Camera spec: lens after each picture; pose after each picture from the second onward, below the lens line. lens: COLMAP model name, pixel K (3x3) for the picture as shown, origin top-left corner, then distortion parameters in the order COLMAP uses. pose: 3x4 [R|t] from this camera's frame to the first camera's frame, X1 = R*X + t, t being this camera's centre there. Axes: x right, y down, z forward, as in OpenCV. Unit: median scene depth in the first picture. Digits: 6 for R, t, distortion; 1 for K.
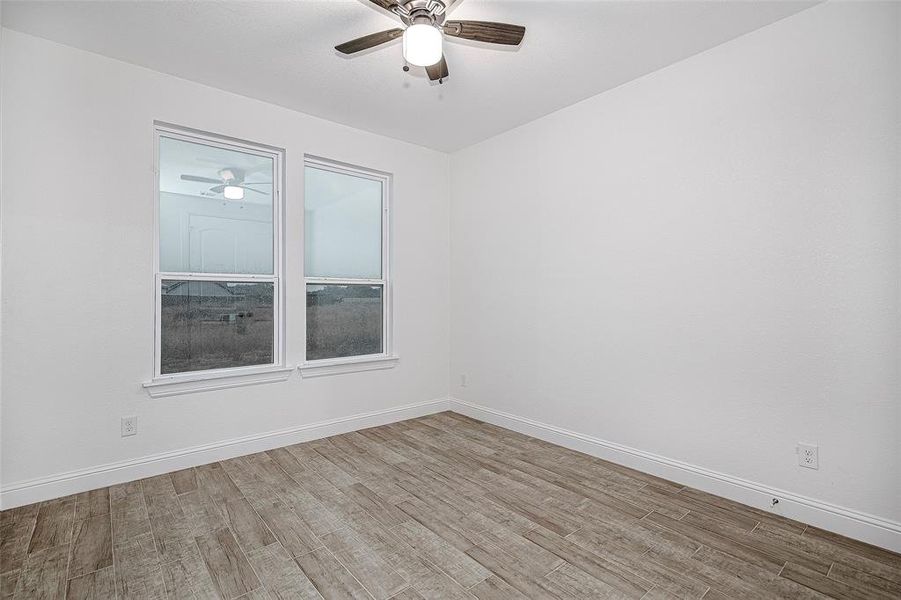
lens RADIAL K [[405.3, 0, 449.1], [0, 405.3, 293.7], [0, 0, 1]] dist [0.002121, 0.000461]
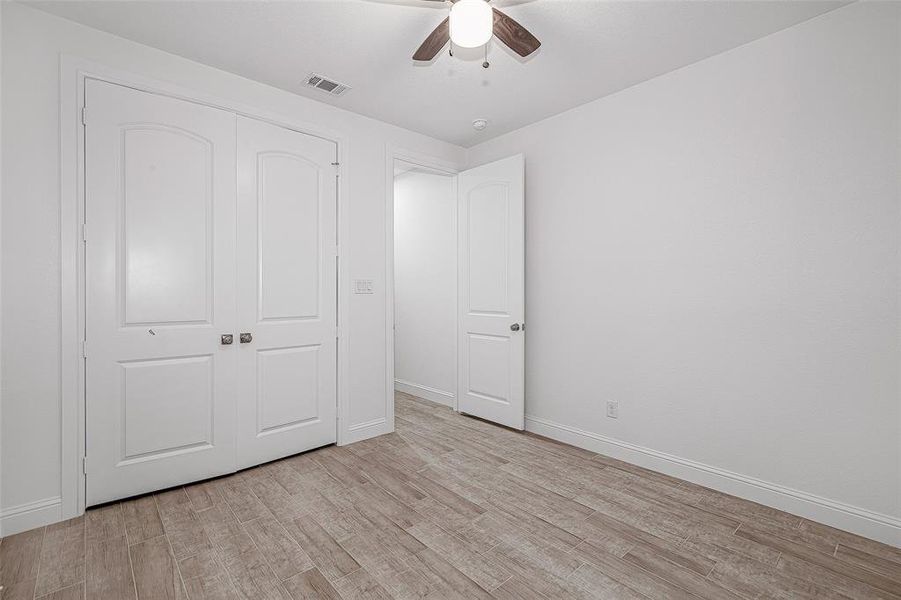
lens RADIAL K [[405.3, 0, 449.1], [0, 405.3, 293.7], [0, 0, 1]] dist [0.002121, 0.000461]
pose [[-0.999640, 0.000878, -0.026807, 0.007568], [0.001170, 0.999940, -0.010895, -0.000303], [0.026796, -0.010922, -0.999581, 2.002069]]
